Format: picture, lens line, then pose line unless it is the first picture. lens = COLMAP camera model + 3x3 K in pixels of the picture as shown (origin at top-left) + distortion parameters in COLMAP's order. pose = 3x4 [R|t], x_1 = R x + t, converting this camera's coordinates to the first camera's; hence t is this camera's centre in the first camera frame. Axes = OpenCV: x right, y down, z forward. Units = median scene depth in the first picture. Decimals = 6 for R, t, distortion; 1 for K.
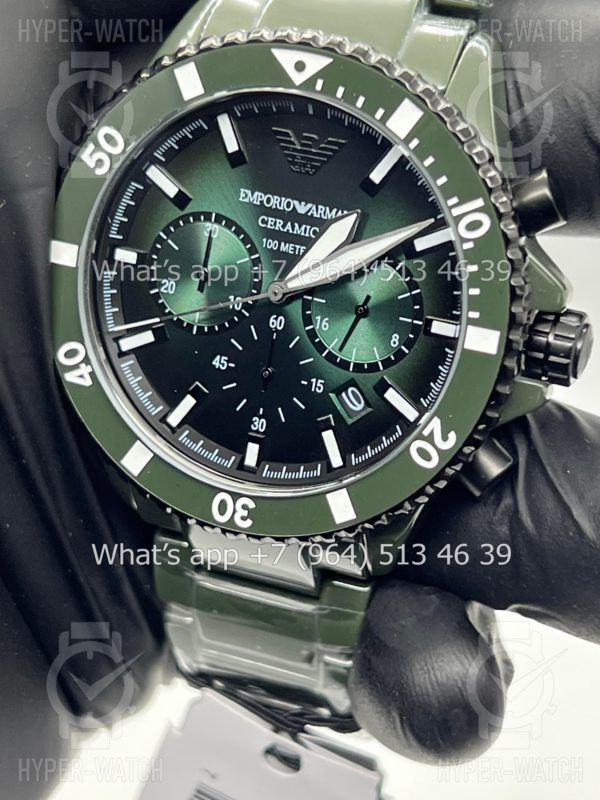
lens RADIAL K [[1893.8, 0, 298.7], [0, 1893.8, 399.9], [0, 0, 1]] dist [0.271542, 0.000000]
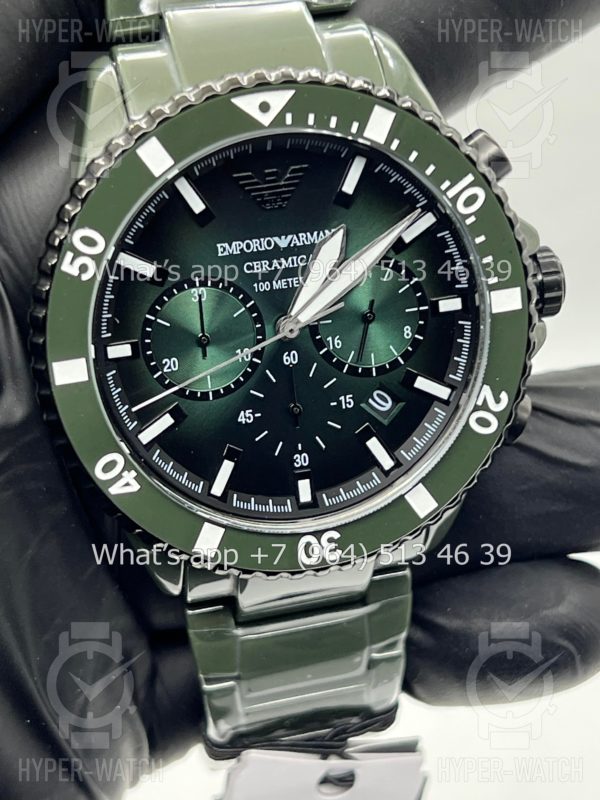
lens RADIAL K [[1893.8, 0, 298.3], [0, 1893.8, 403.0], [0, 0, 1]] dist [0.271542, 0.000000]
pose [[0.816093, -0.365819, 0.447403, -0.469386], [0.347738, 0.929163, 0.125434, -0.144390], [-0.461596, 0.053213, 0.885493, 0.113254]]
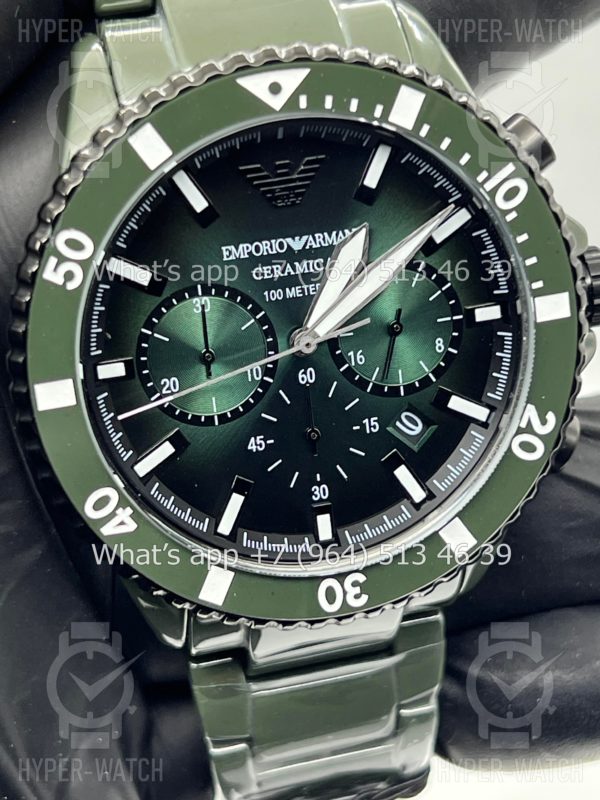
lens RADIAL K [[1893.8, 0, 299.9], [0, 1893.8, 399.8], [0, 0, 1]] dist [0.271542, 0.000000]
pose [[0.809891, -0.369282, 0.455750, -0.422193], [0.358478, 0.926582, 0.113750, -0.133006], [-0.464296, 0.071251, 0.882810, 0.229341]]
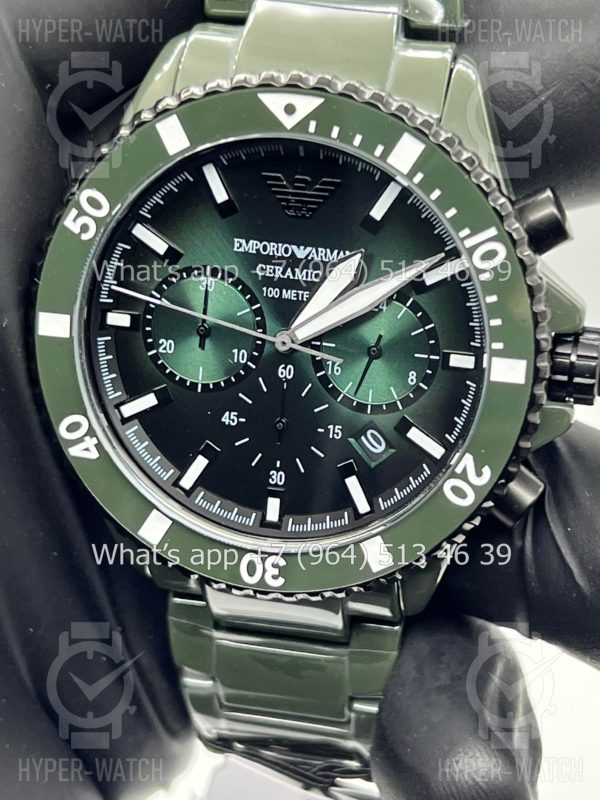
lens RADIAL K [[1893.8, 0, 298.9], [0, 1893.8, 405.3], [0, 0, 1]] dist [0.271542, 0.000000]
pose [[0.988980, -0.114526, 0.093821, -0.098579], [0.112310, 0.993262, 0.028582, -0.051287], [-0.096463, -0.017730, 0.995179, 0.037169]]
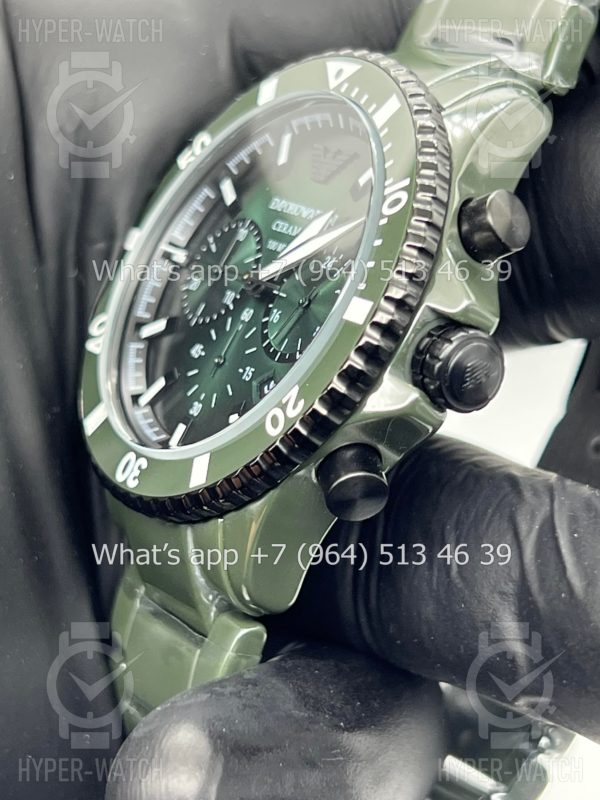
lens RADIAL K [[1893.8, 0, 297.1], [0, 1893.8, 404.3], [0, 0, 1]] dist [0.271542, 0.000000]
pose [[0.795849, 0.206749, -0.569104, 0.590593], [-0.447398, 0.834113, -0.322629, 0.310527], [0.407994, 0.511380, 0.756327, 0.283650]]
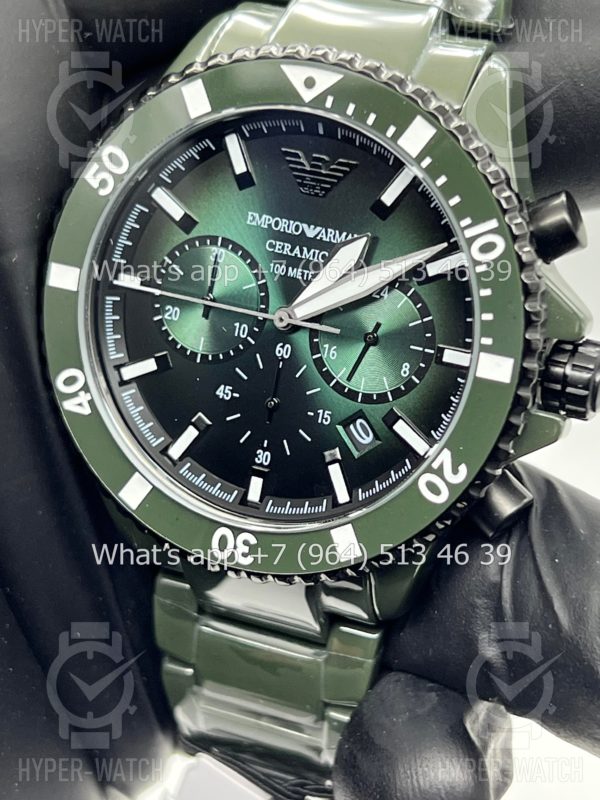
lens RADIAL K [[1893.8, 0, 296.9], [0, 1893.8, 400.7], [0, 0, 1]] dist [0.271542, 0.000000]
pose [[0.999328, 0.016930, -0.032500, 0.027204], [-0.018671, 0.998365, -0.054032, 0.036431], [0.031532, 0.054602, 0.998010, 0.044846]]
